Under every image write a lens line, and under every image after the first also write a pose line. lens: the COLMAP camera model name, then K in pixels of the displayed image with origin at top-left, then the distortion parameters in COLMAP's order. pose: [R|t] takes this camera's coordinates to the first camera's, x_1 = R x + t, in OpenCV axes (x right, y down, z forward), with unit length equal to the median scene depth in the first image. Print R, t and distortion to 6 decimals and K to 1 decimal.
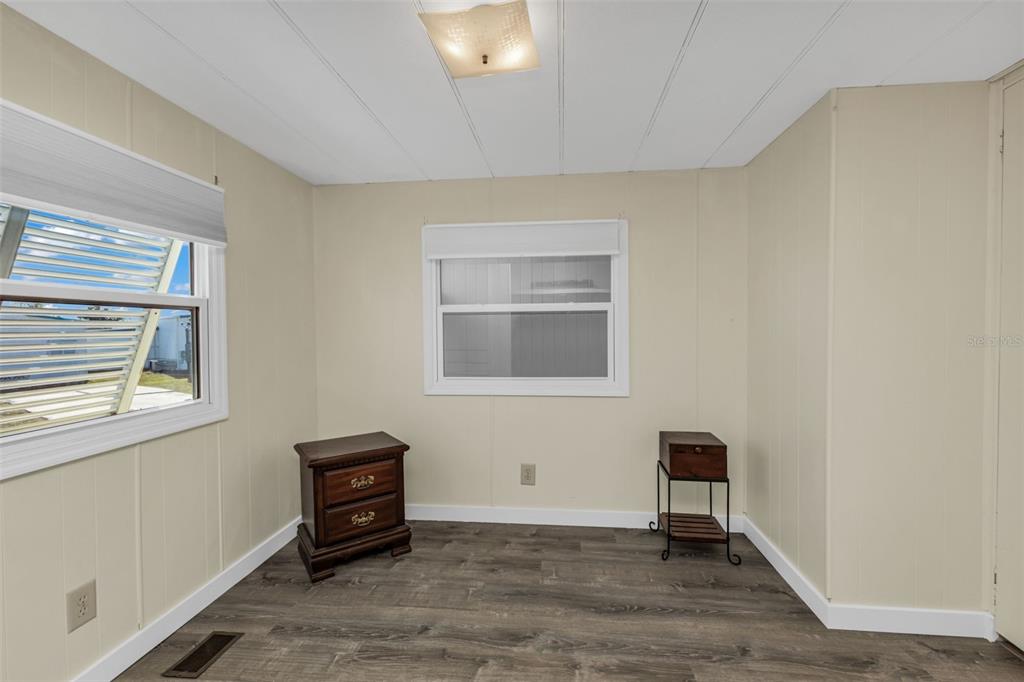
lens RADIAL K [[443.9, 0, 513.2], [0, 443.9, 339.4], [0, 0, 1]] dist [0.002542, -0.000566]
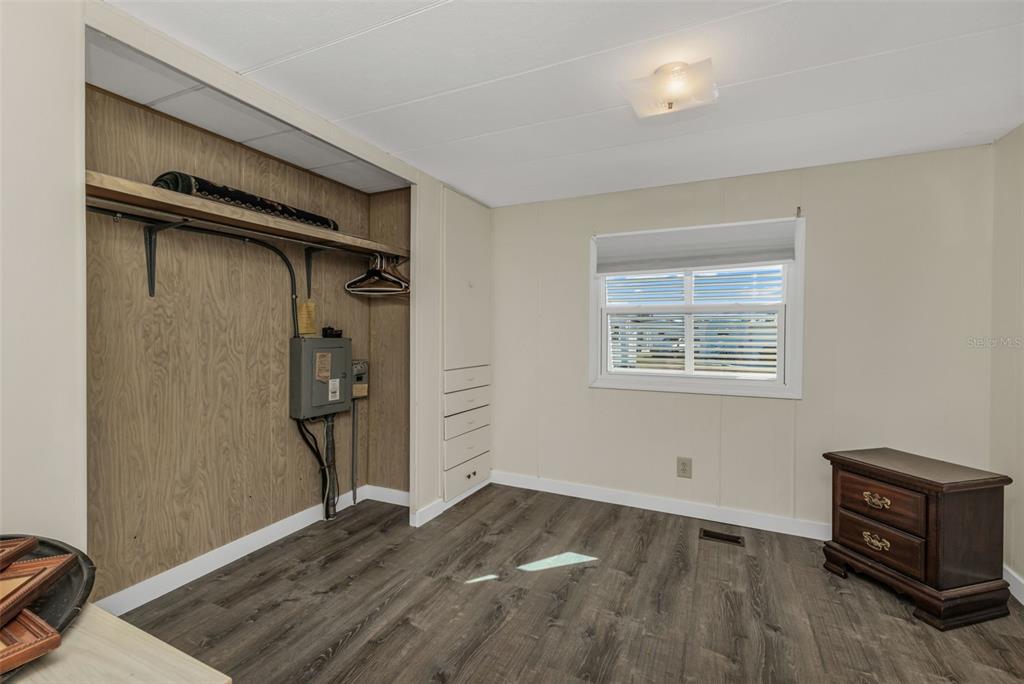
lens RADIAL K [[443.9, 0, 513.2], [0, 443.9, 340.4], [0, 0, 1]] dist [0.002542, -0.000566]
pose [[-0.327377, 0.033290, -0.944307, 0.824794], [-0.023578, 0.998780, 0.043384, -0.021145], [0.944600, 0.036468, -0.326192, 0.674161]]
